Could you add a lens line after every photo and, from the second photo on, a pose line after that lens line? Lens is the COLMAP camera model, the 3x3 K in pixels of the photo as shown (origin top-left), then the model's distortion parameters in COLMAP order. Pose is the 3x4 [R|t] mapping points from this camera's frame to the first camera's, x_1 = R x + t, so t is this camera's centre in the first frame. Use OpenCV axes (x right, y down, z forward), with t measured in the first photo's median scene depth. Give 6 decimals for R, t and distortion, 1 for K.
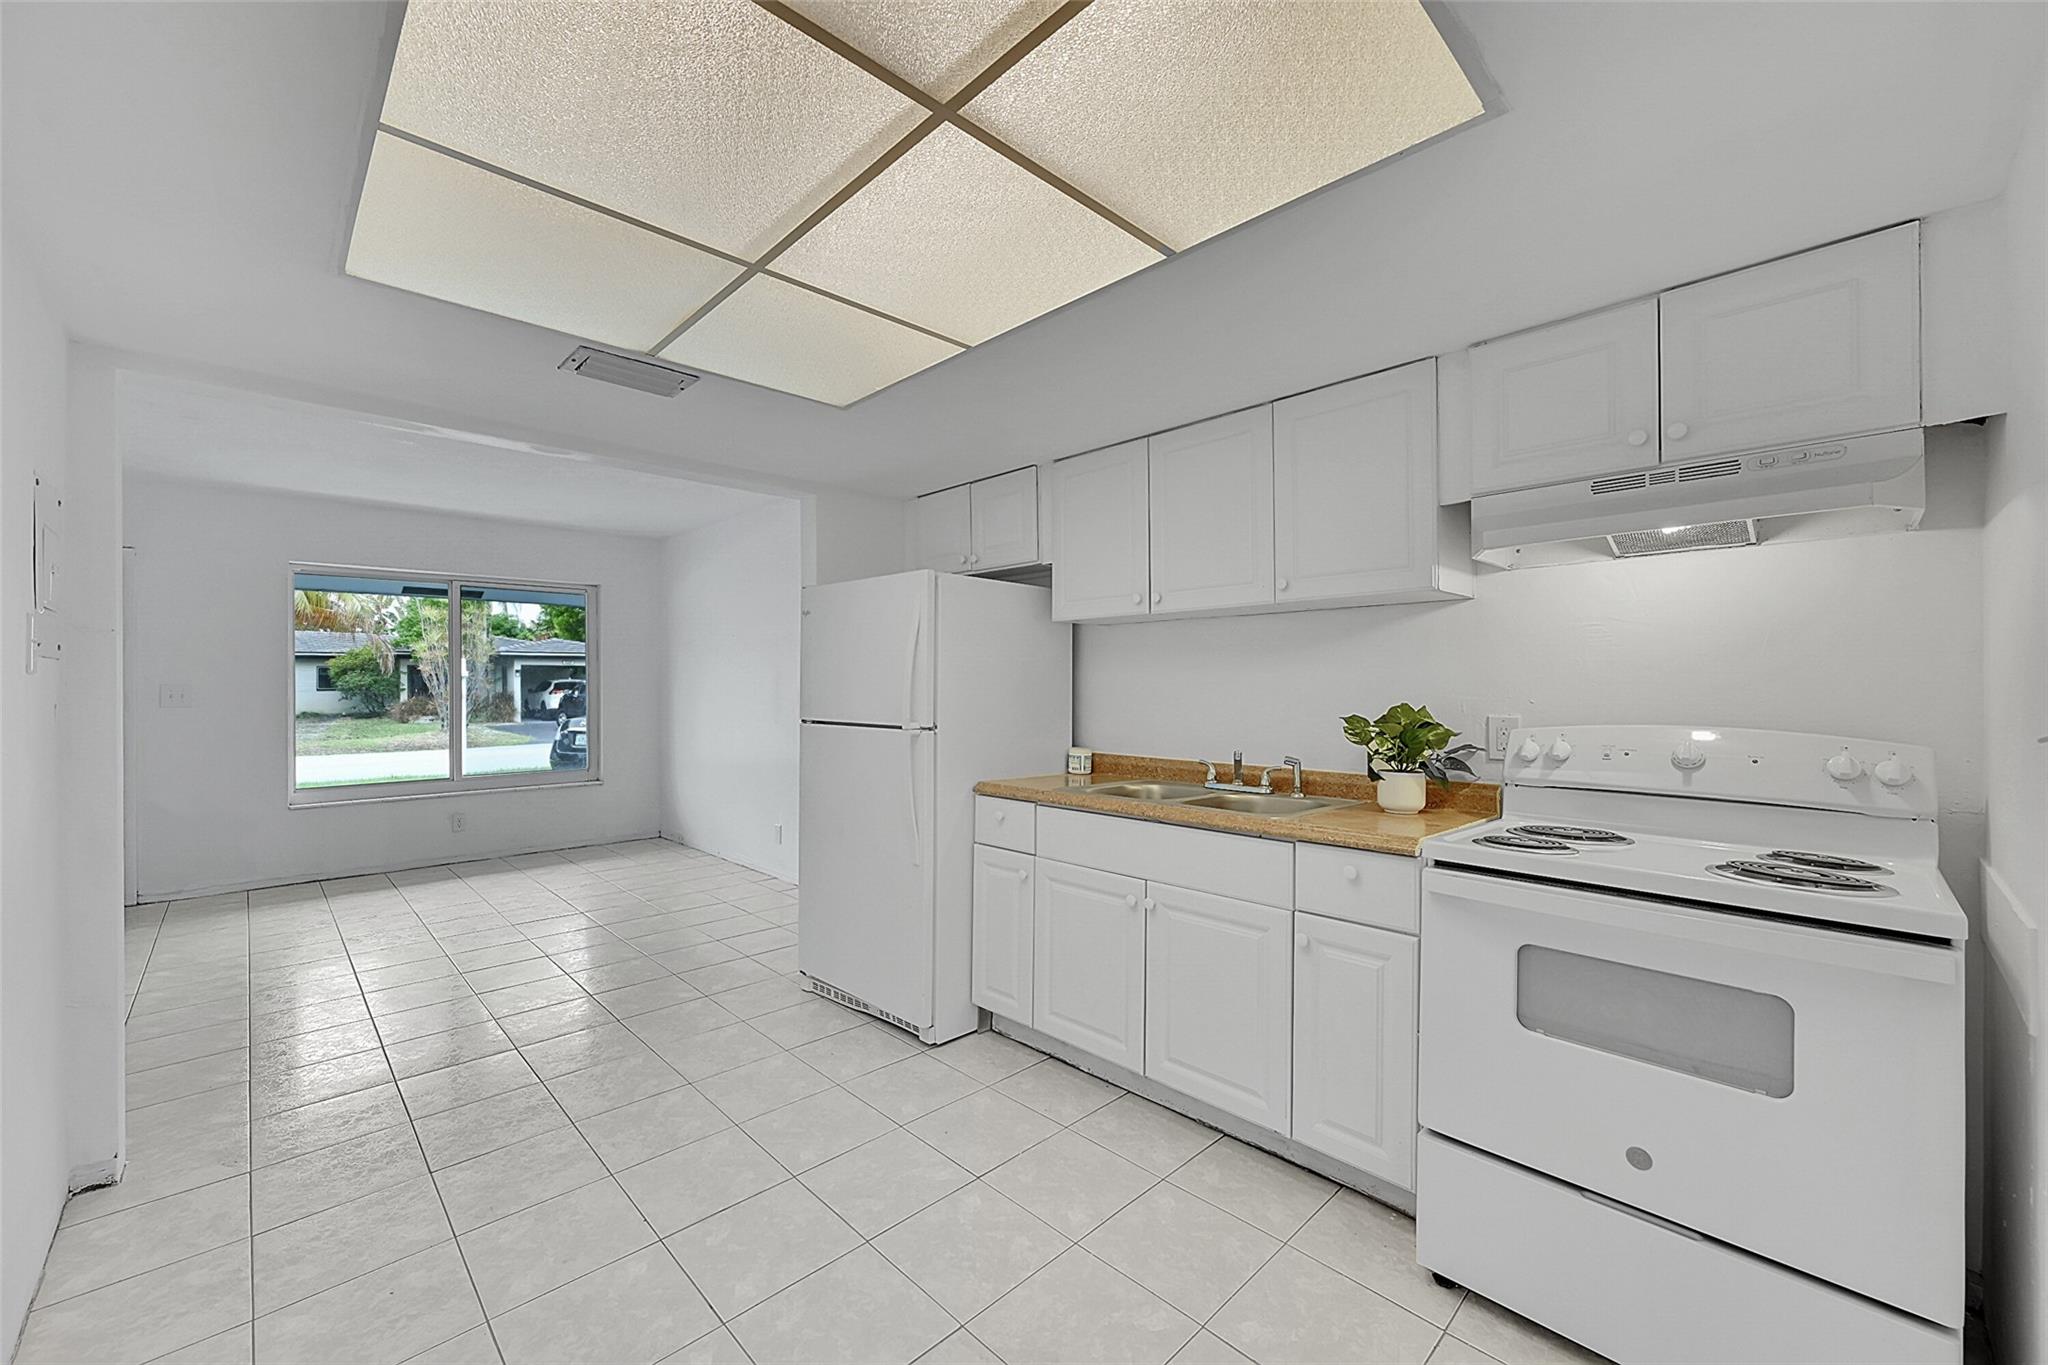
lens RADIAL K [[808.0, 0, 1016.3], [0, 808.0, 691.1], [0, 0, 1]] dist [0.005391, 0.000474]
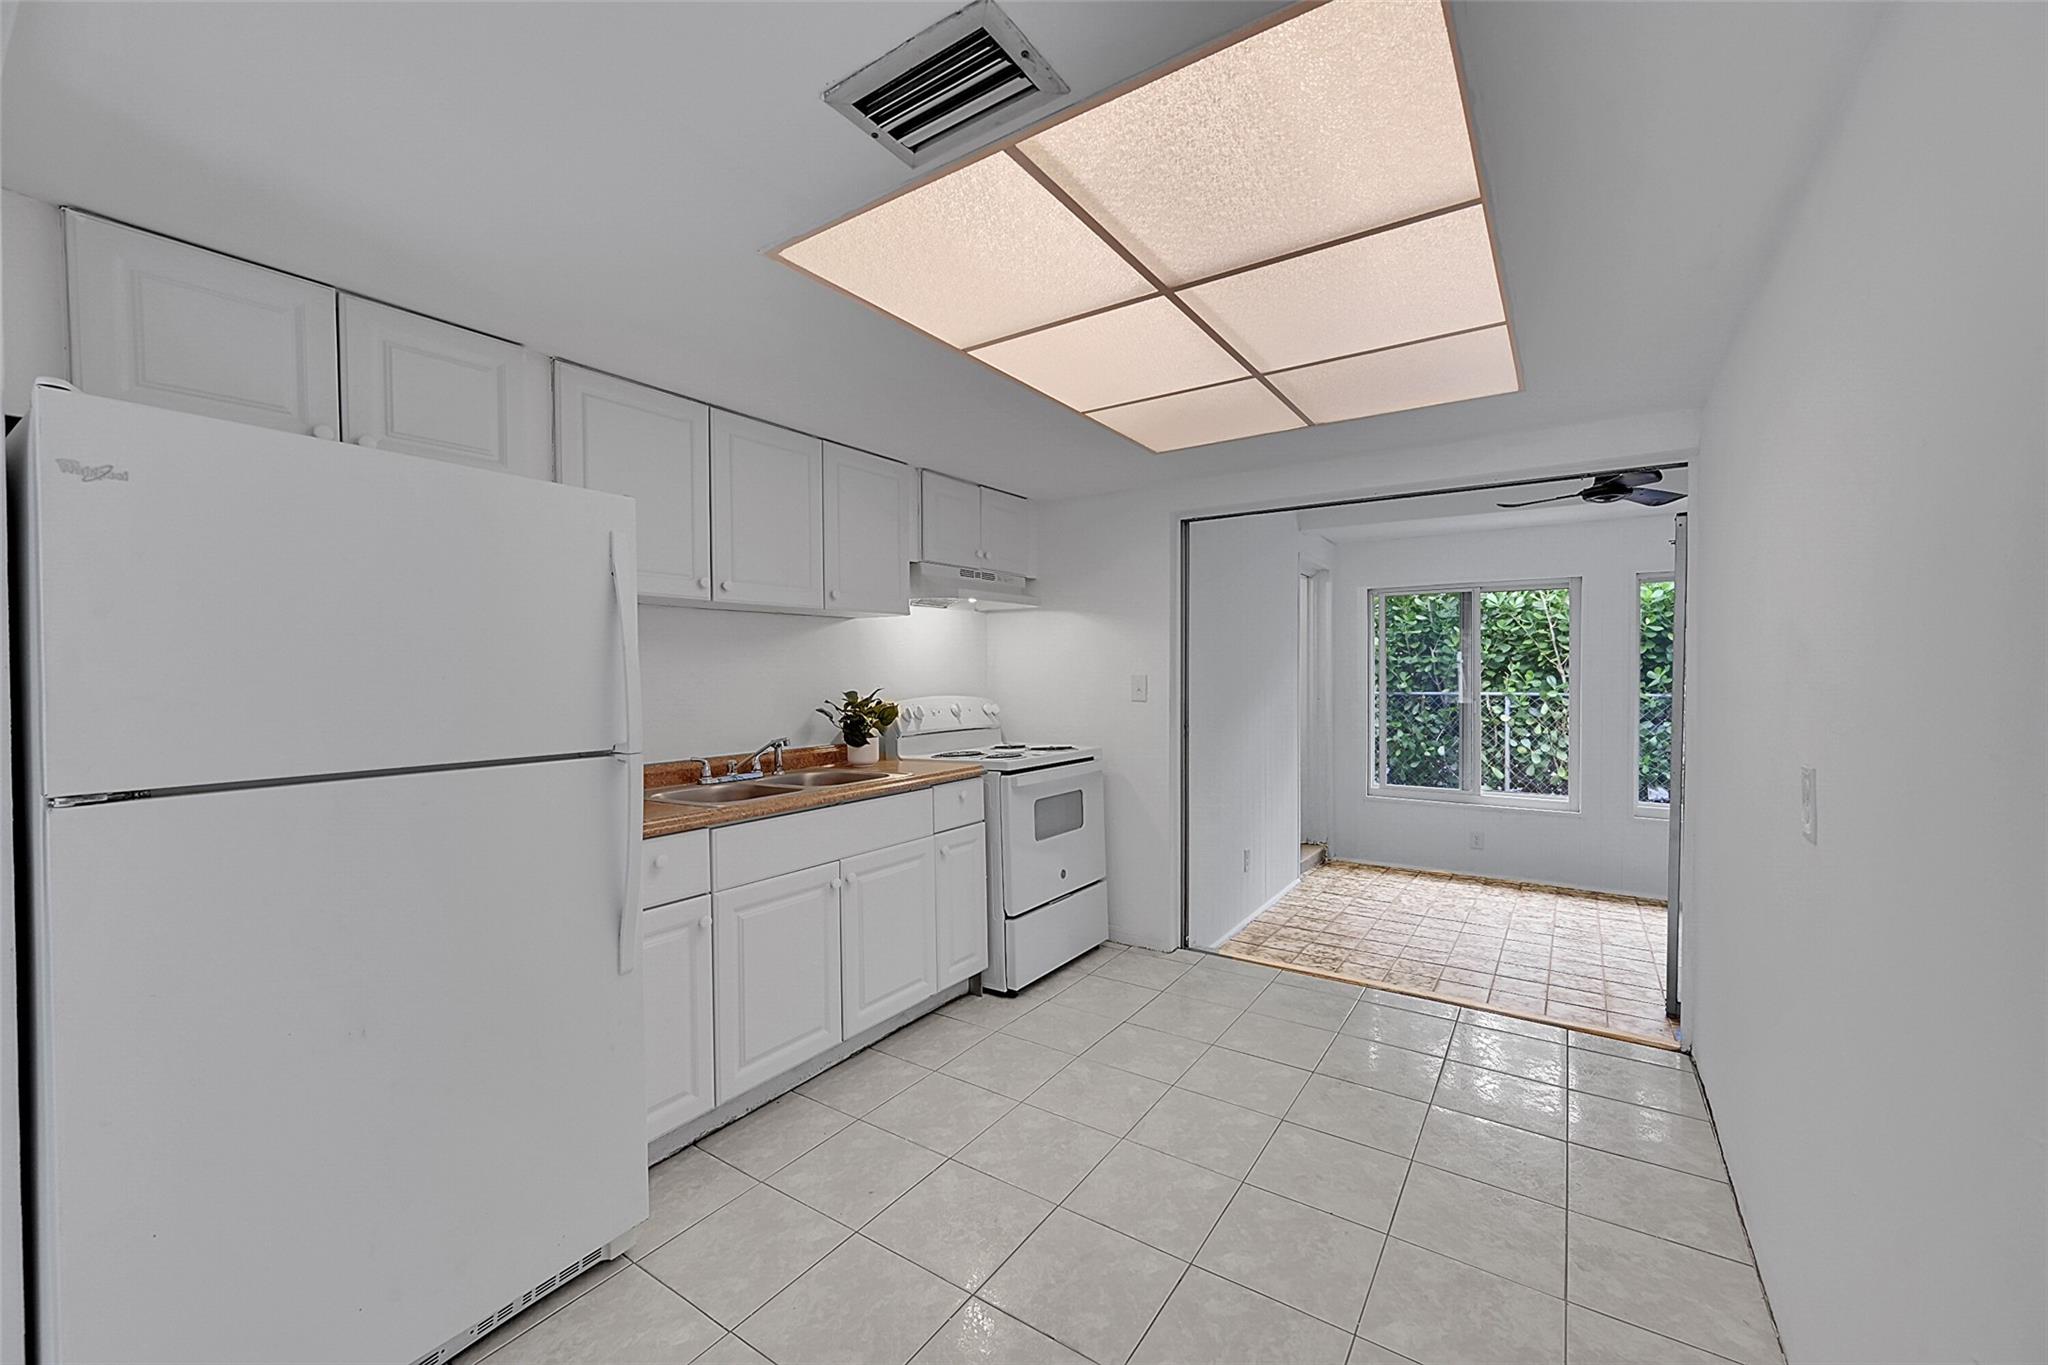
lens RADIAL K [[808.0, 0, 1025.5], [0, 808.0, 685.0], [0, 0, 1]] dist [0.005391, 0.000474]
pose [[-0.200367, -0.013799, 0.979624, -0.885222], [0.017782, 0.999685, 0.017719, -0.011068], [-0.979559, 0.020970, -0.200059, 0.917222]]
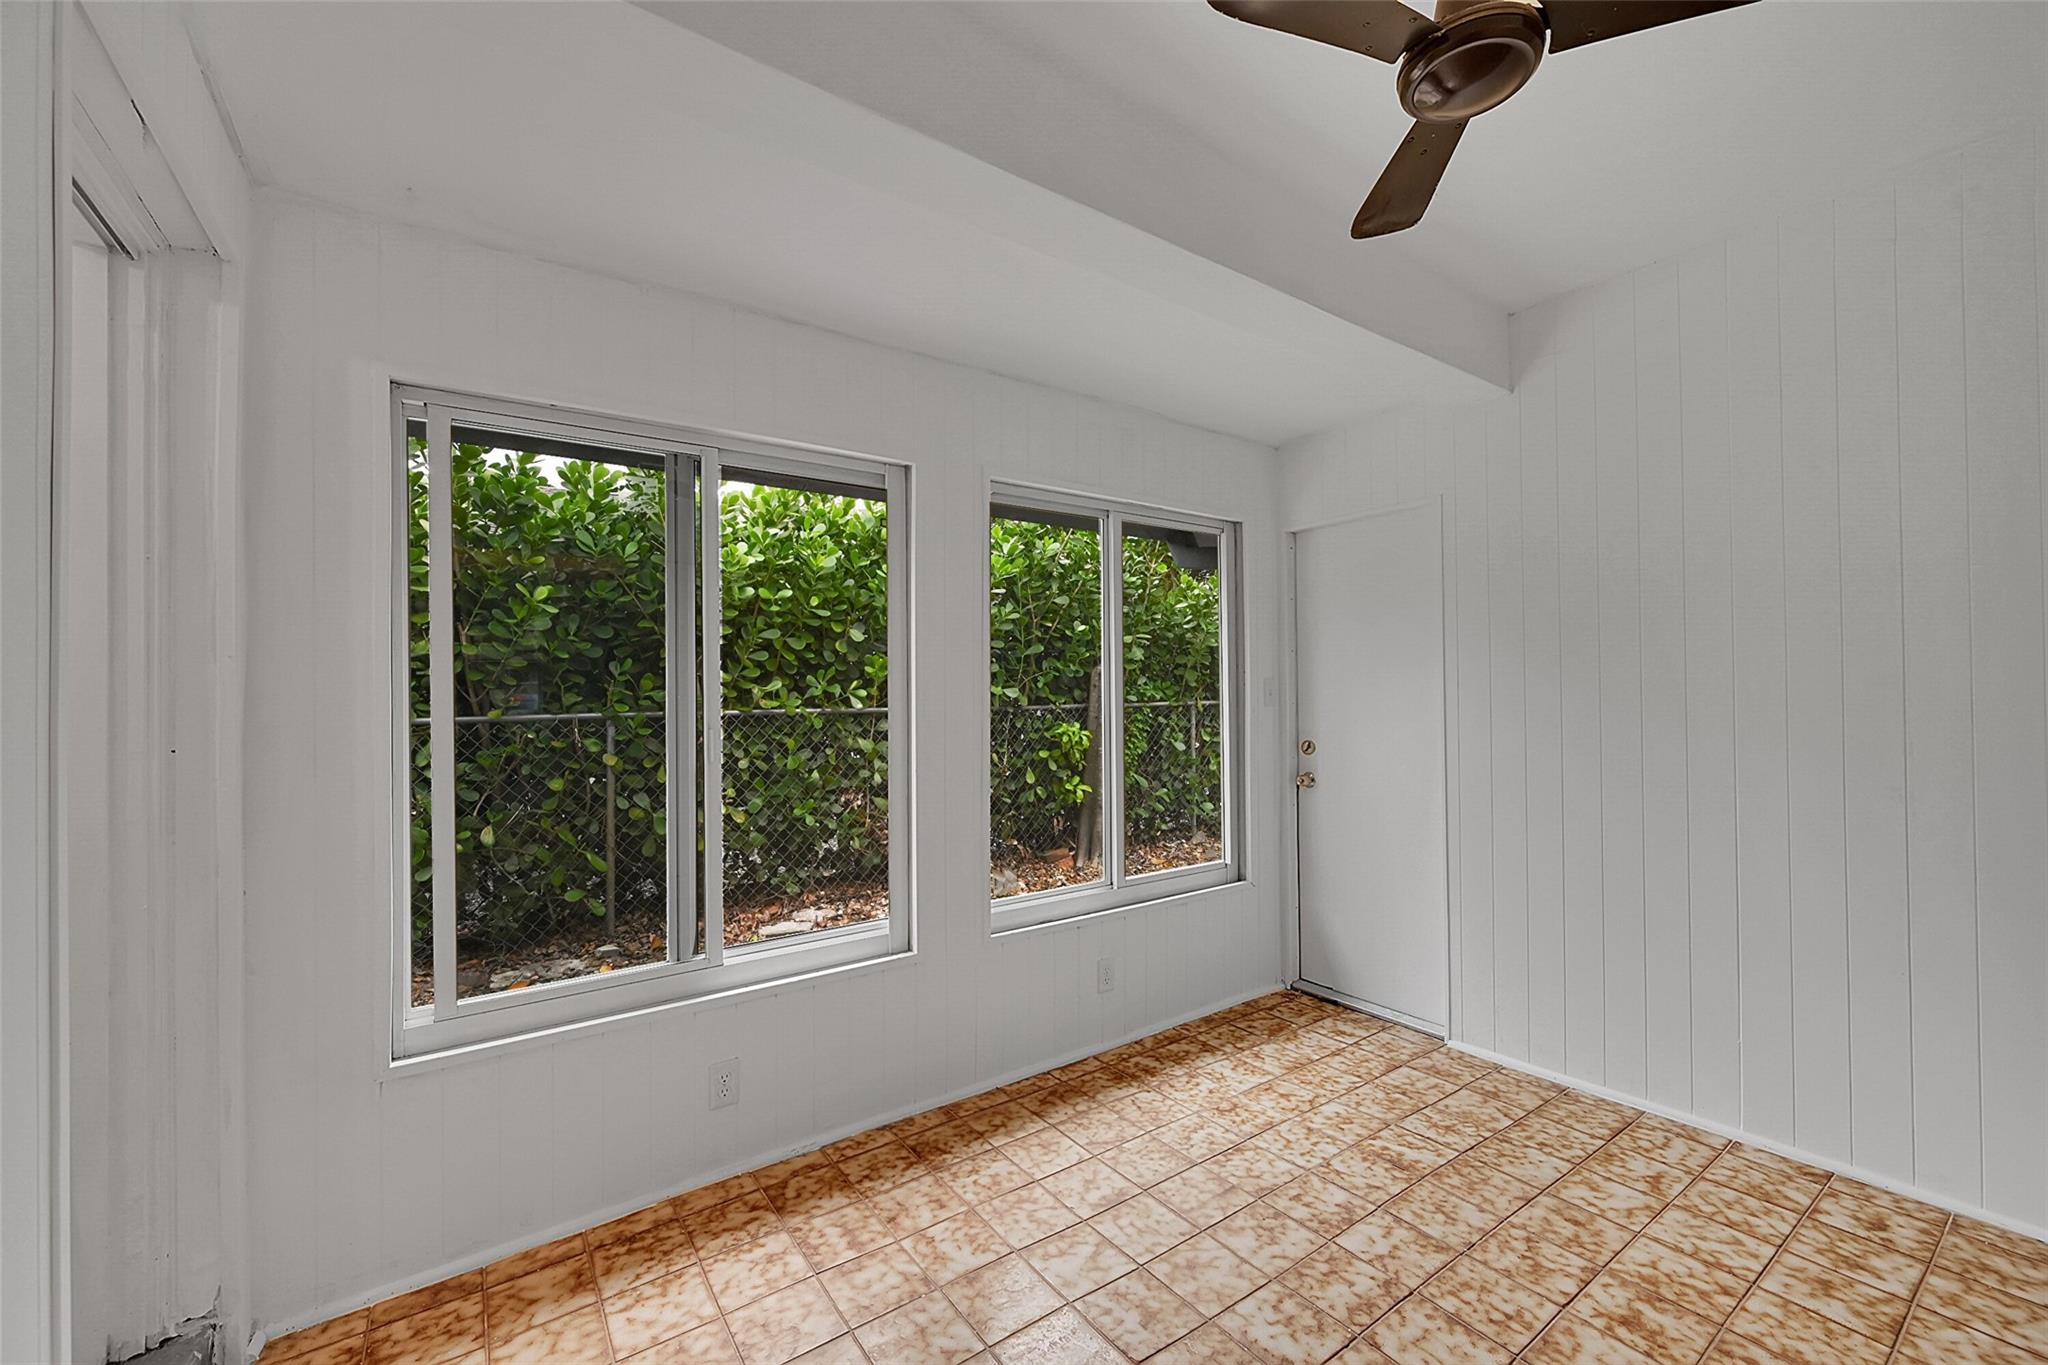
lens RADIAL K [[808.0, 0, 1015.2], [0, 808.0, 685.8], [0, 0, 1]] dist [0.005391, 0.000474]
pose [[-0.985258, 0.010126, 0.170776, 0.600561], [0.011735, 0.999896, 0.008418, 0.041696], [-0.170673, 0.010298, -0.985274, 0.057709]]
